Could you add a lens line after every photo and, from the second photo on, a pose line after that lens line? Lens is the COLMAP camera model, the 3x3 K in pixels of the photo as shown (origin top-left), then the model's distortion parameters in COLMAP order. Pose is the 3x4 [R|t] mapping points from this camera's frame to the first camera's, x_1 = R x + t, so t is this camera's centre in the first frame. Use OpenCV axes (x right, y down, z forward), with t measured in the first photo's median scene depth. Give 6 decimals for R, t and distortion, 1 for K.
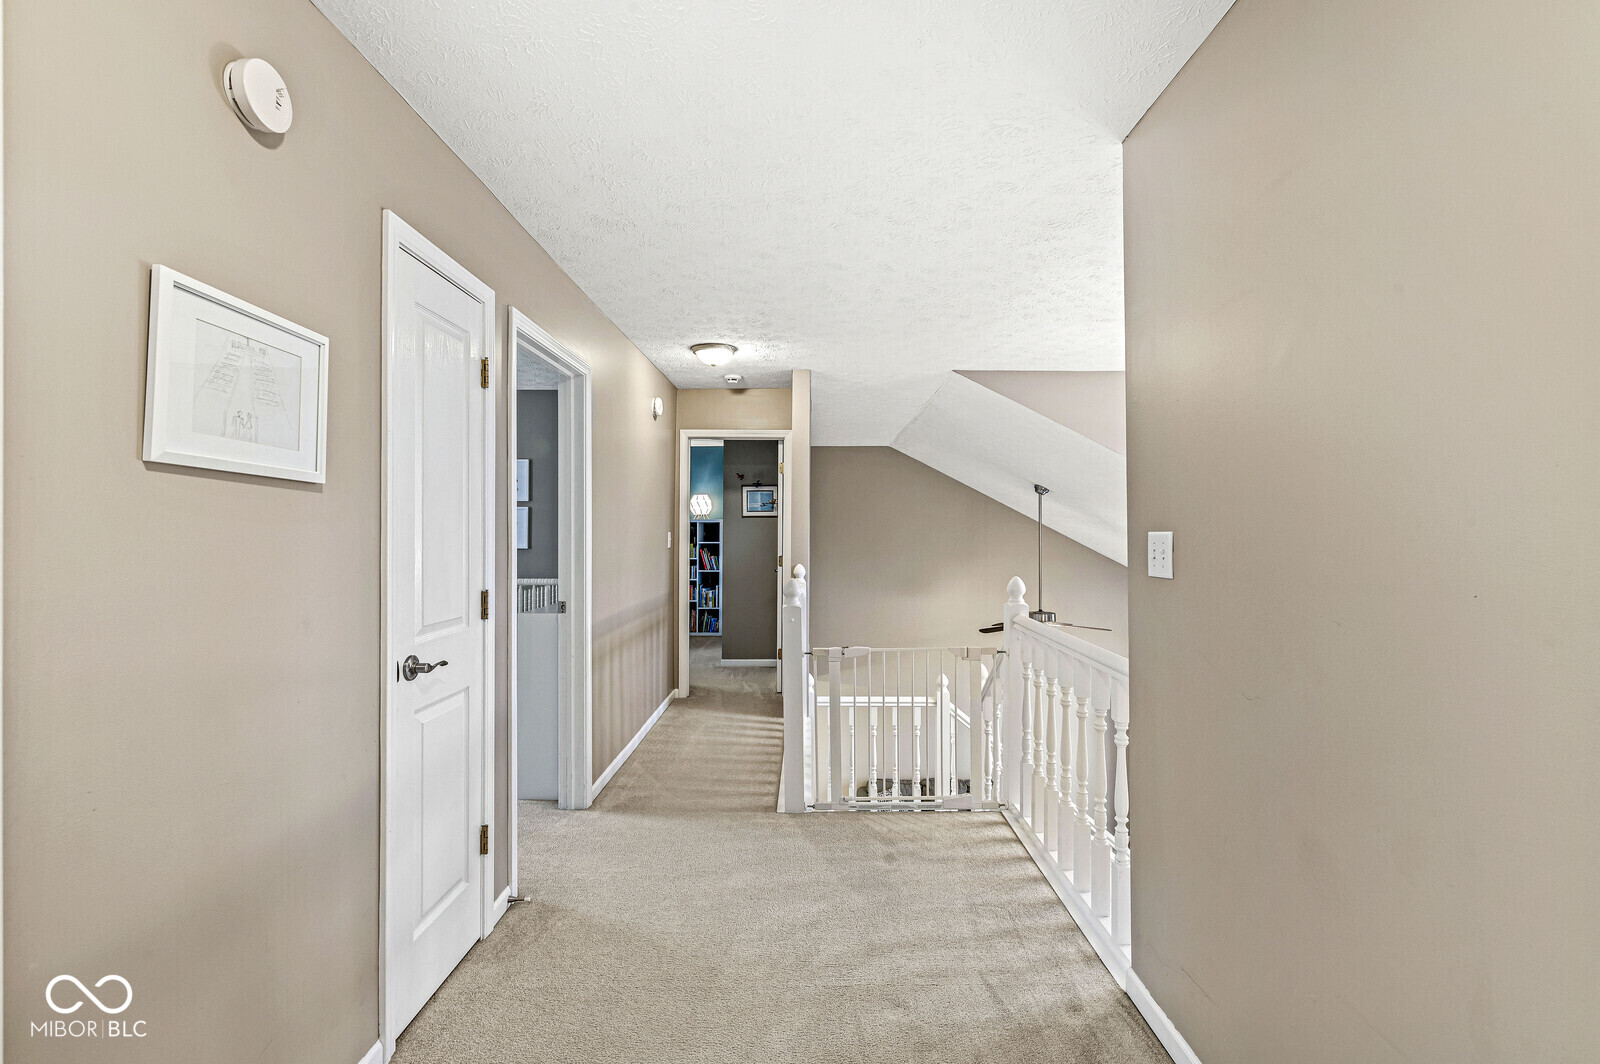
lens RADIAL K [[704.7, 0, 796.4], [0, 704.7, 528.7], [0, 0, 1]] dist [0.003863, -0.002008]
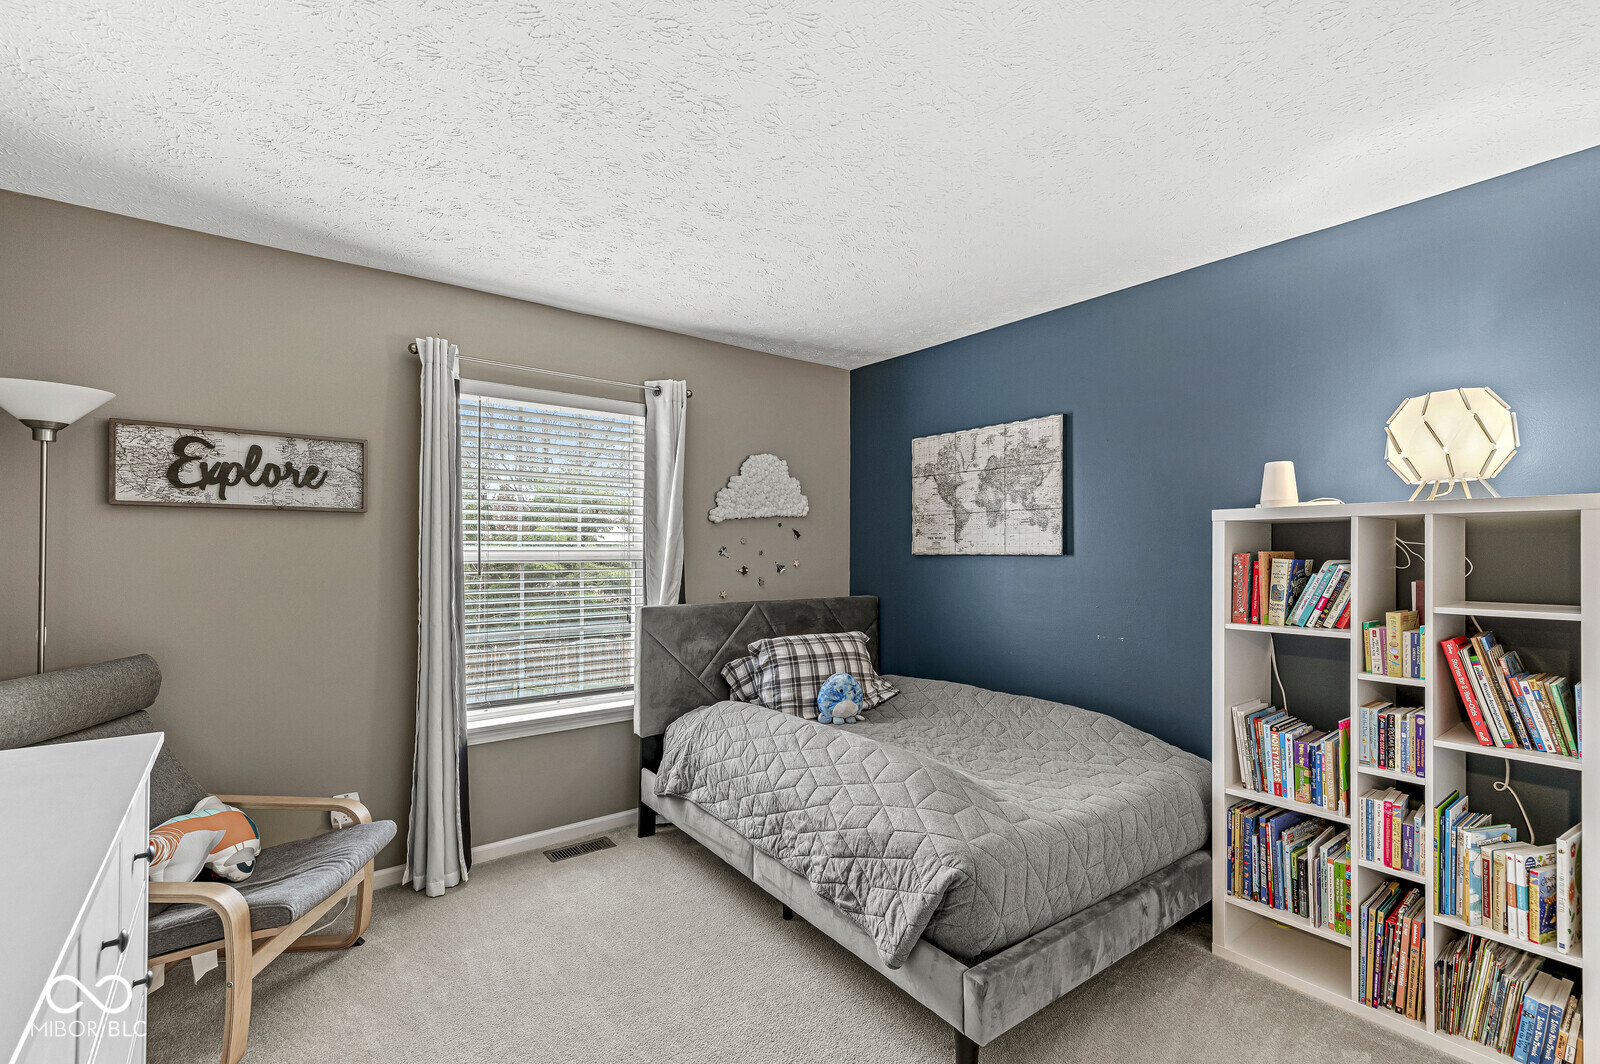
lens RADIAL K [[704.7, 0, 798.2], [0, 704.7, 543.7], [0, 0, 1]] dist [0.003863, -0.002008]
pose [[0.643233, -0.004166, -0.765659, -0.099295], [0.003843, 0.999990, -0.002213, 0.000050], [0.765661, -0.001519, 0.643243, 0.713999]]
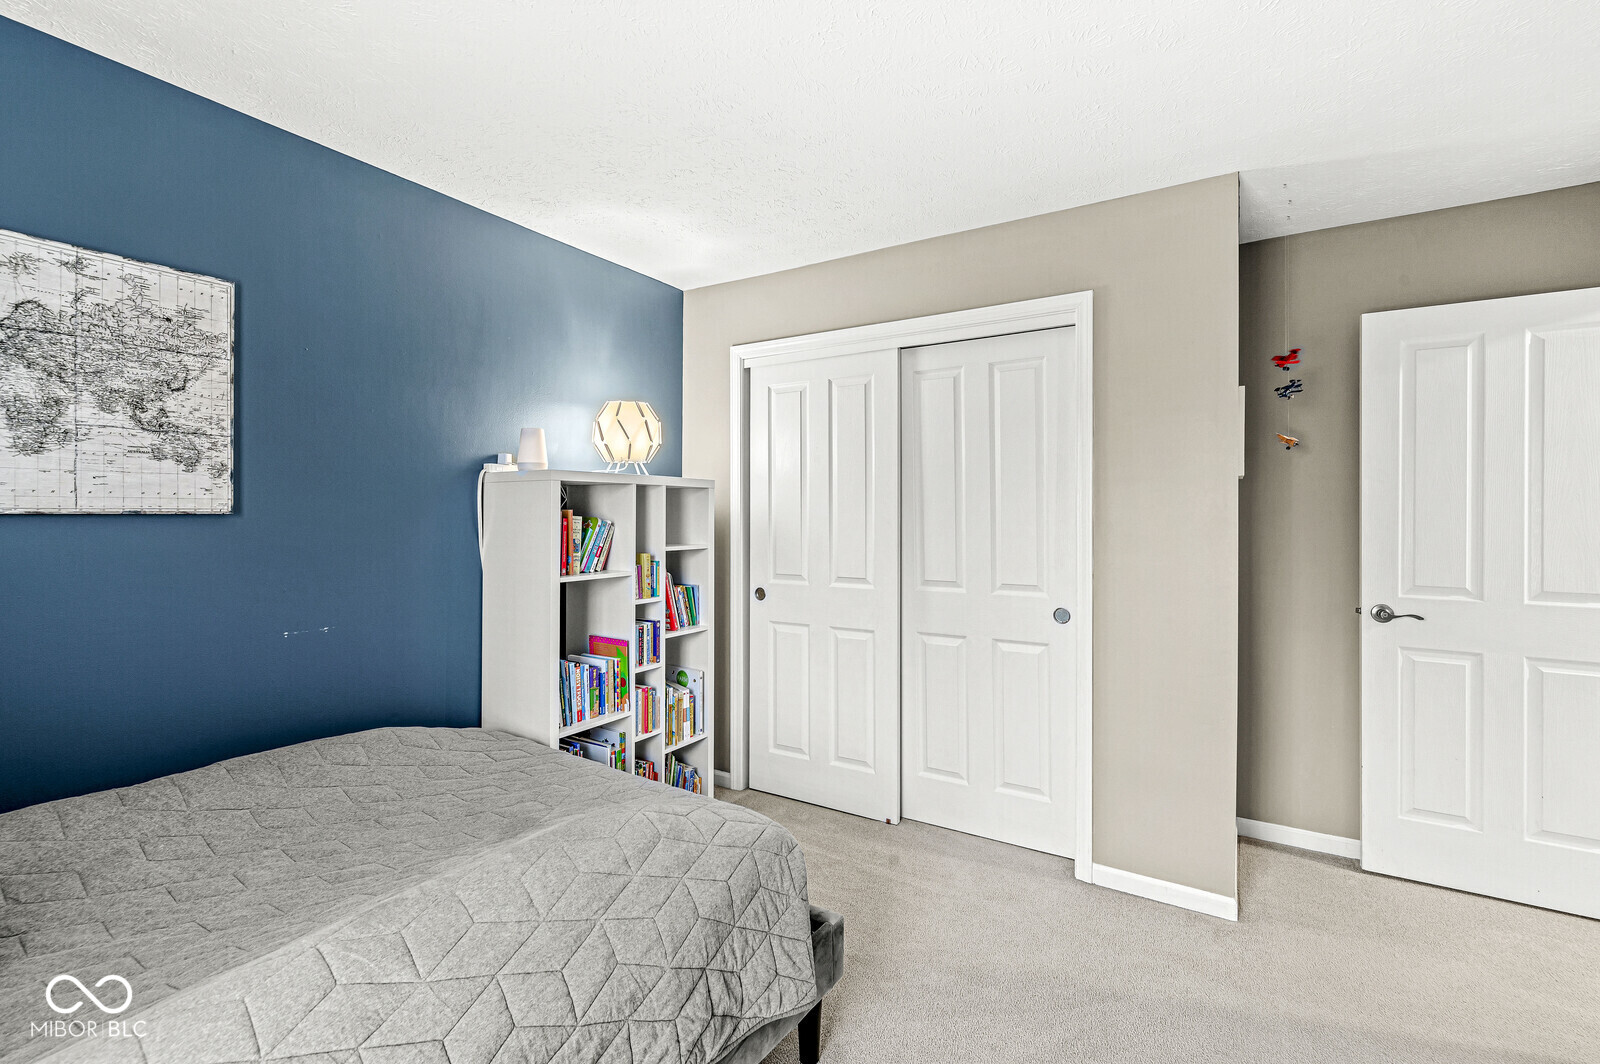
lens RADIAL K [[704.7, 0, 799.5], [0, 704.7, 518.4], [0, 0, 1]] dist [0.003863, -0.002008]
pose [[0.506480, 0.000094, 0.862252, -0.389826], [-0.007856, 0.999959, 0.004506, 0.004754], [-0.862216, -0.009056, 0.506460, 0.784413]]
